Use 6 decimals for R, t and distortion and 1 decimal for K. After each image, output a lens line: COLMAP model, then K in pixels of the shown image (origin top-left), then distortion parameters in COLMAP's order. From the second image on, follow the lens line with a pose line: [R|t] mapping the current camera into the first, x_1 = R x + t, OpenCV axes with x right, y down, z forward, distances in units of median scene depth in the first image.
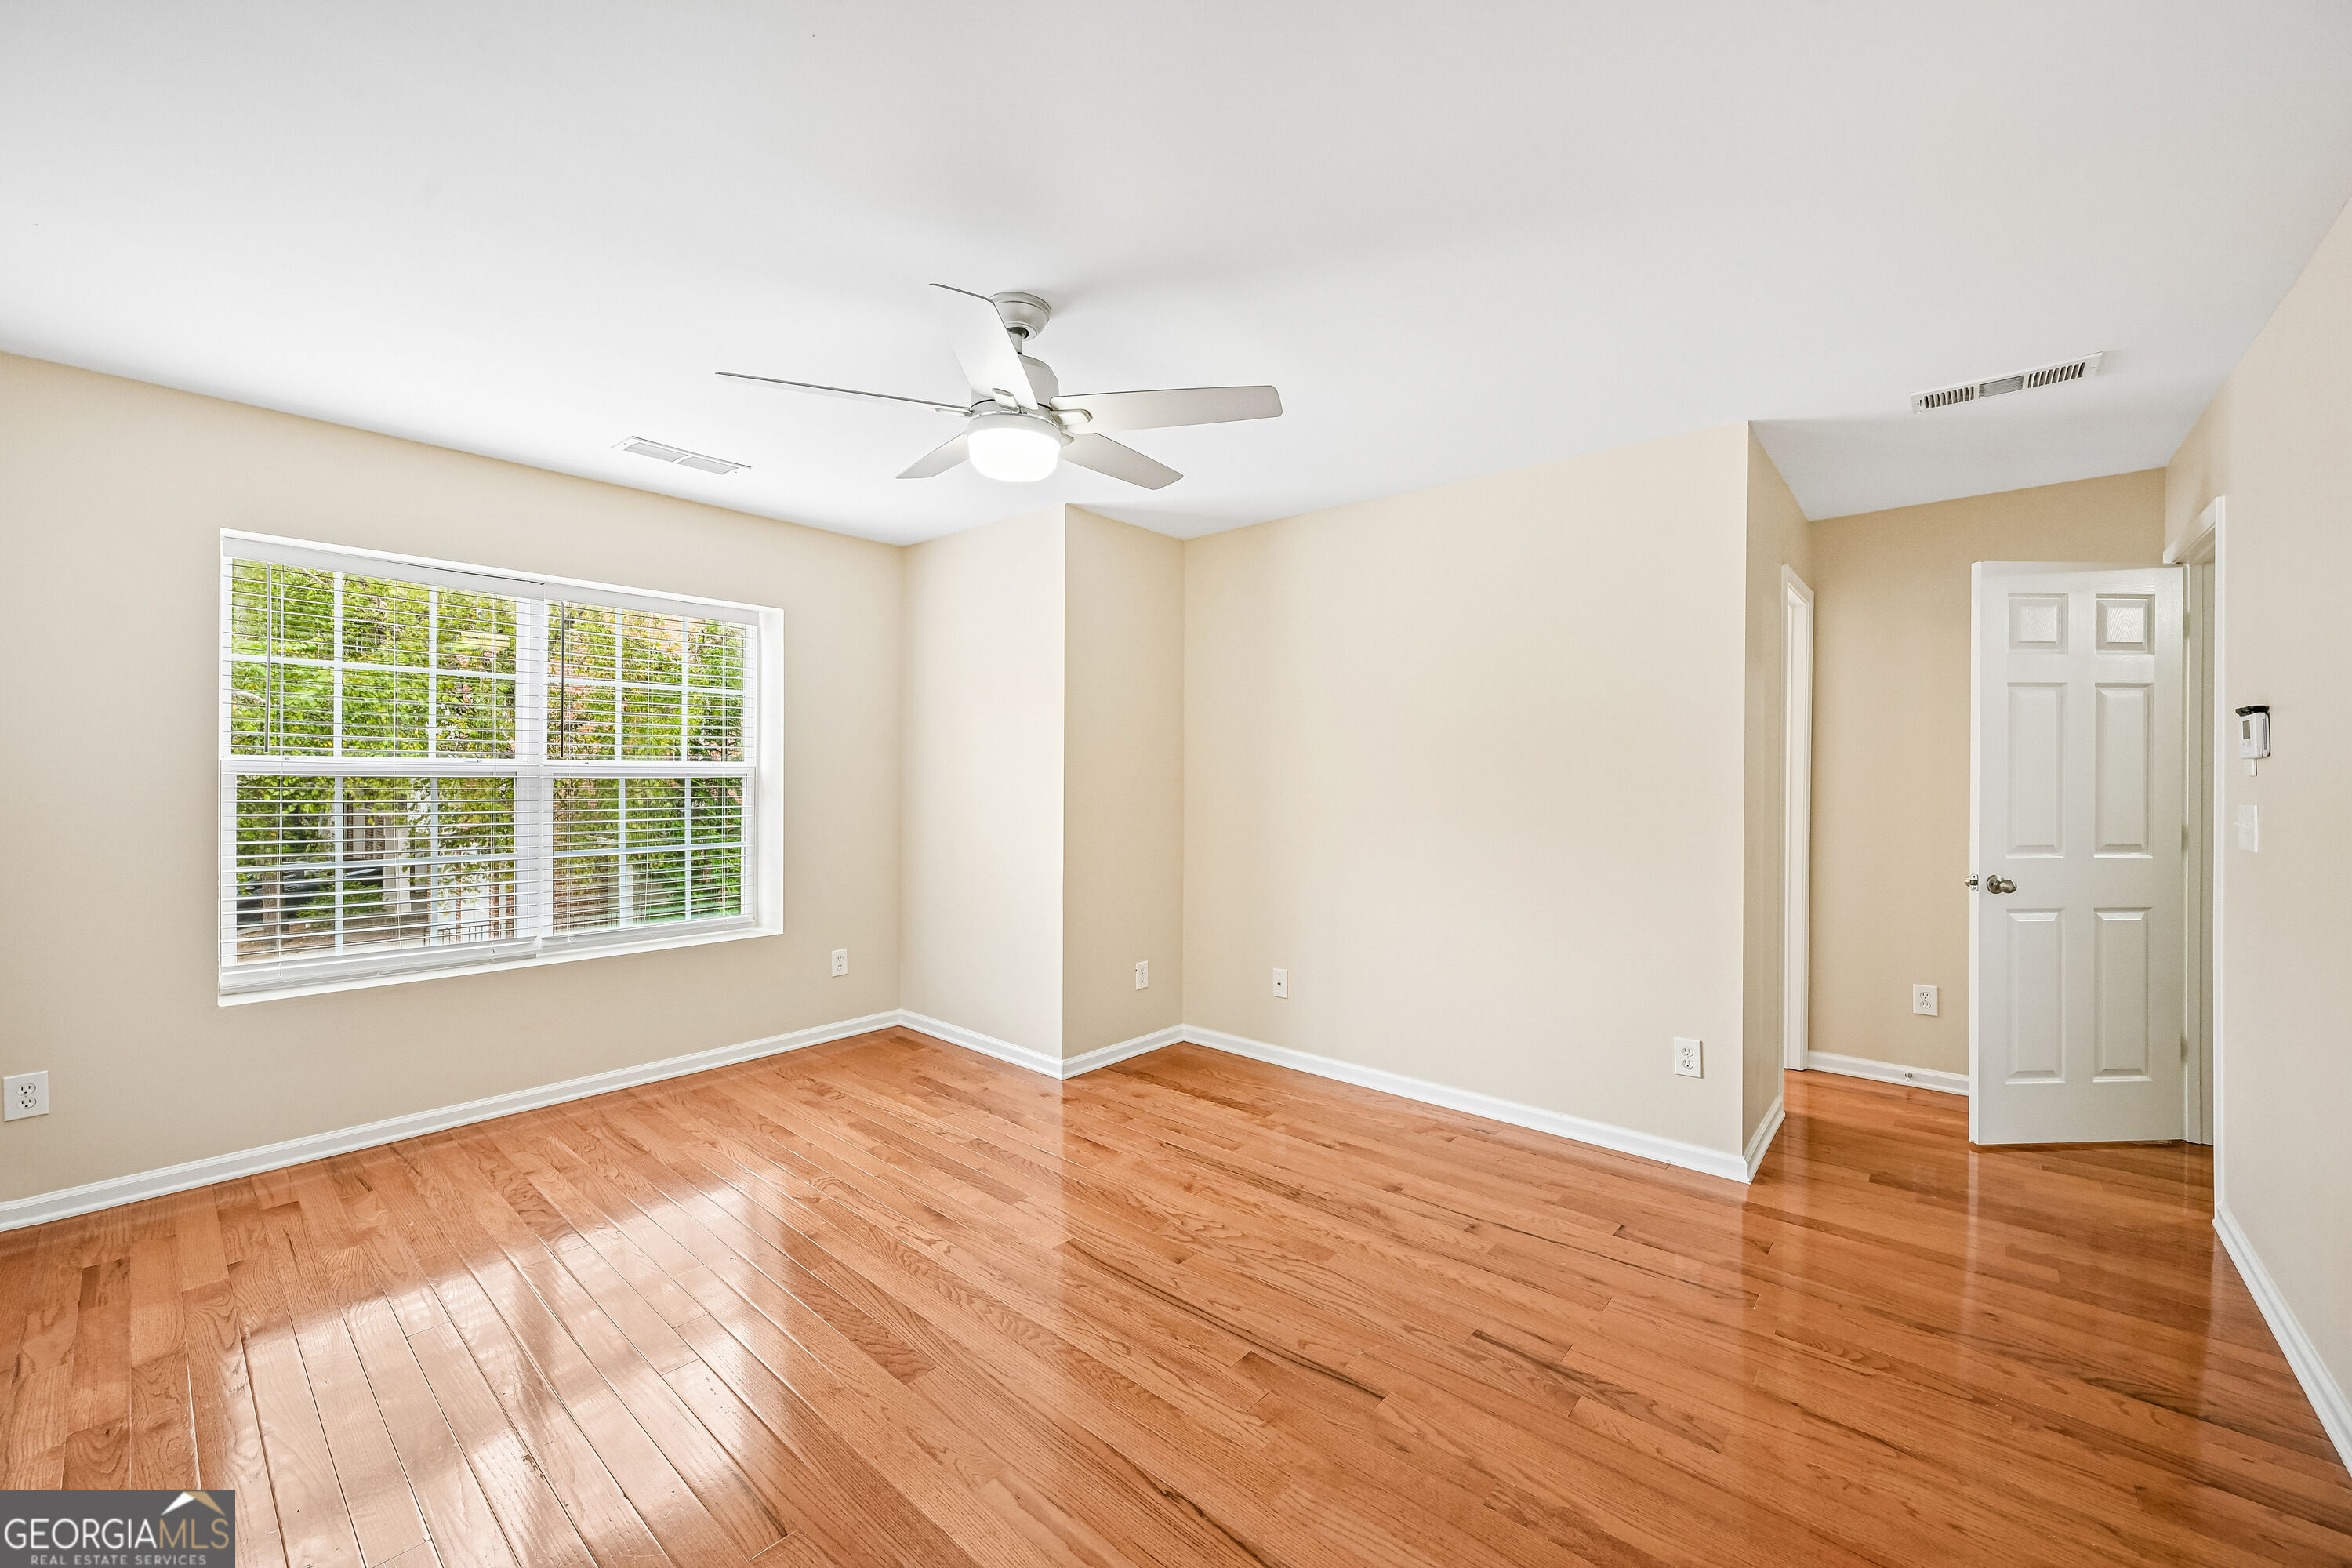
lens RADIAL K [[917.4, 0, 1169.5], [0, 917.4, 784.8], [0, 0, 1]] dist [0.000112, -0.000112]
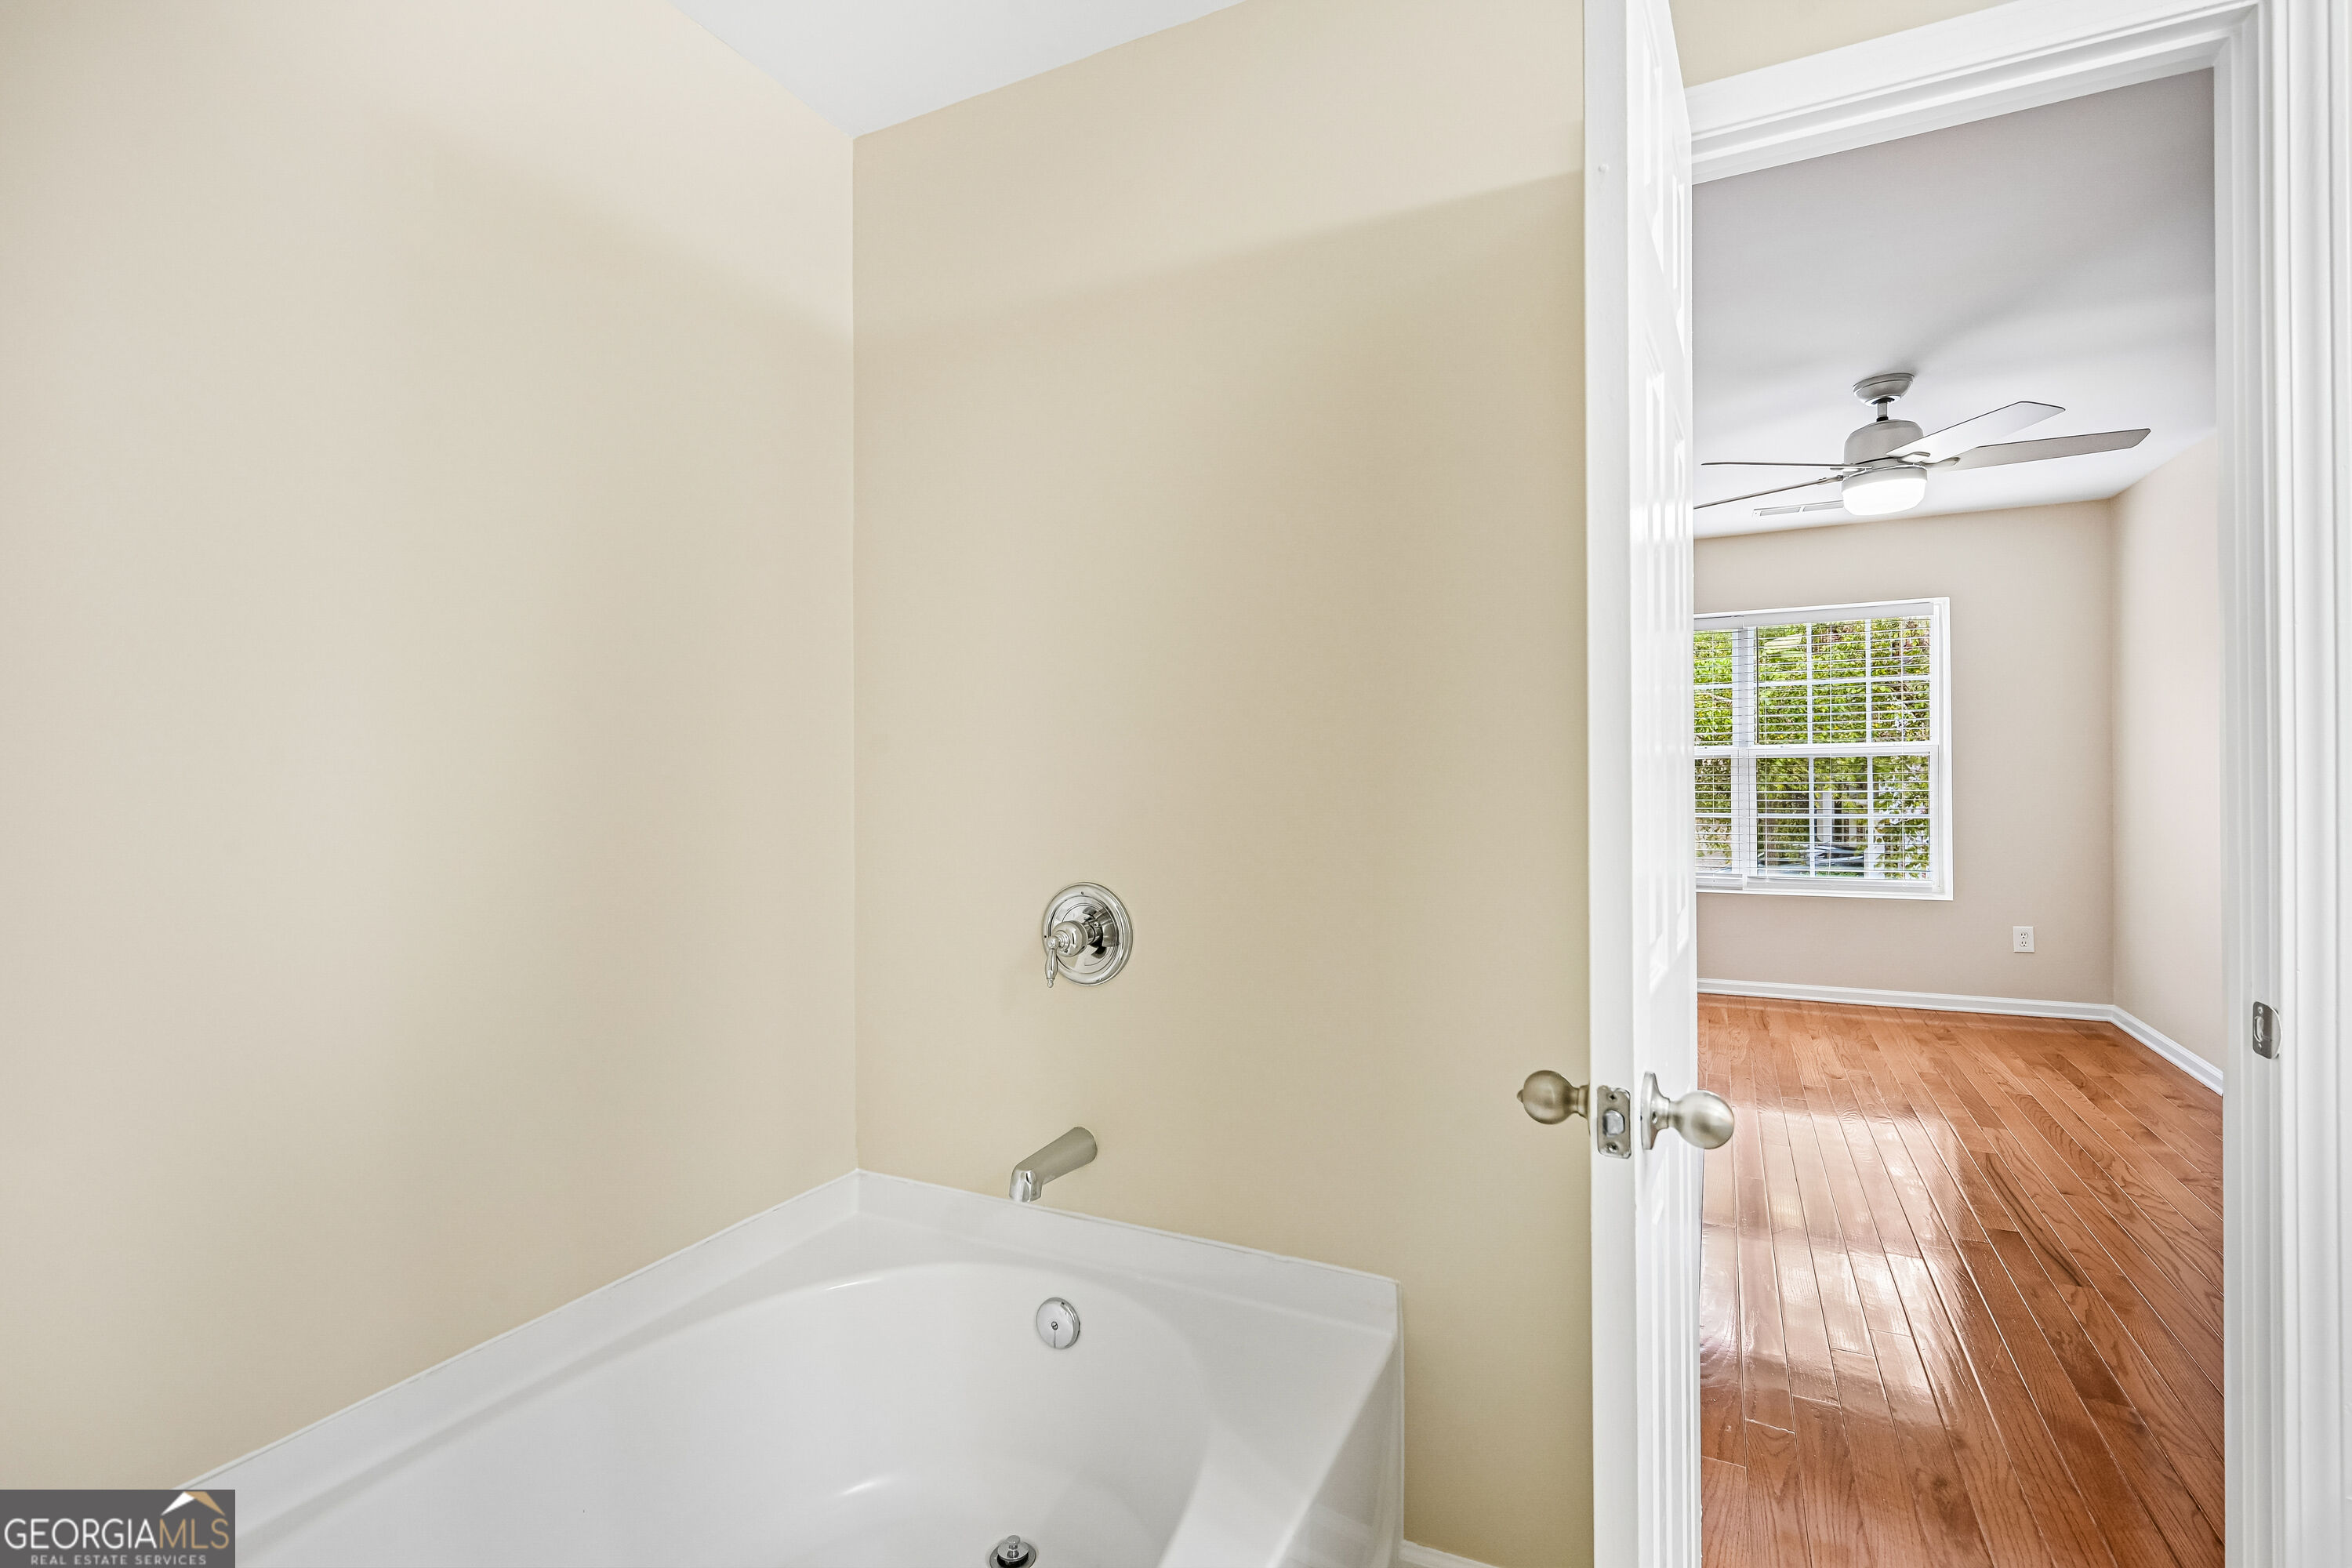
lens RADIAL K [[1068.0, 0, 1171.3], [0, 1068.0, 778.1], [0, 0, 1]] dist [-0.004405, -0.000922]
pose [[0.237329, -0.004490, -0.971419, 0.745667], [0.003777, 0.999986, -0.003699, 0.027583], [0.971422, -0.002791, 0.237343, -0.234604]]
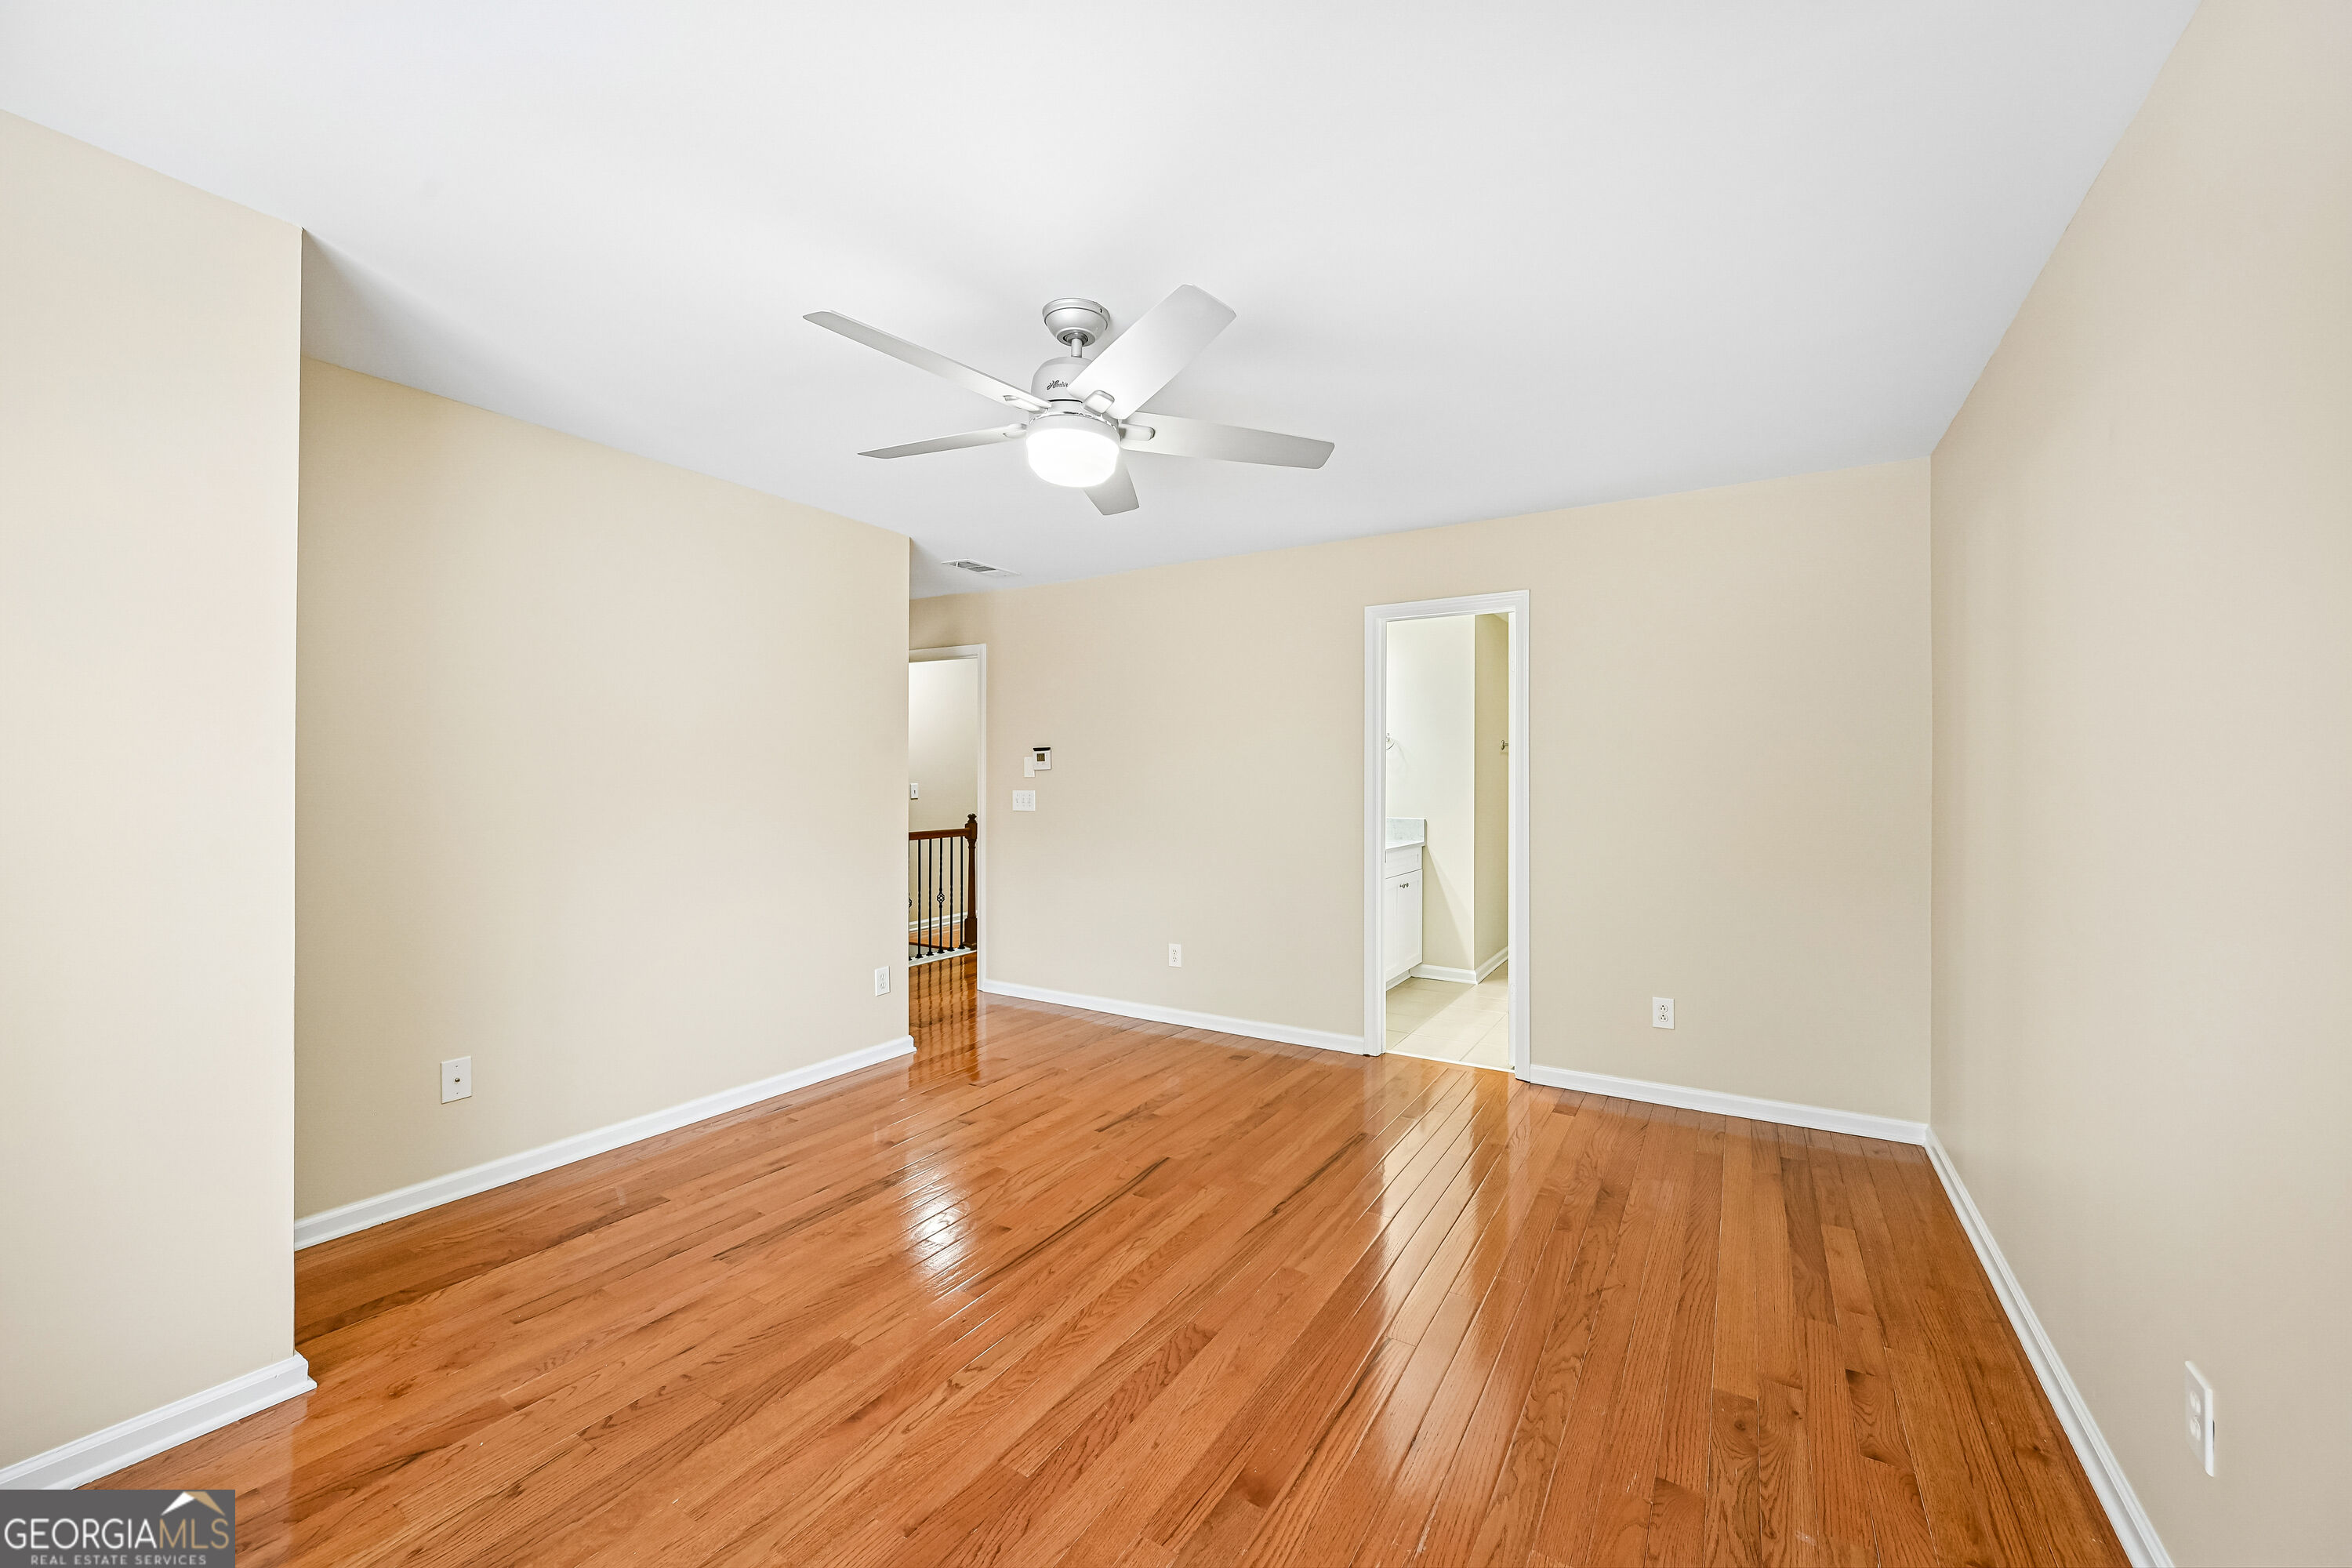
lens RADIAL K [[917.4, 0, 1194.4], [0, 917.4, 787.2], [0, 0, 1]] dist [0.000112, -0.000112]
pose [[-0.177869, -0.012318, 0.983977, -0.833606], [0.005359, 0.999895, 0.013486, -0.009865], [-0.984040, 0.007672, -0.177784, 0.747304]]
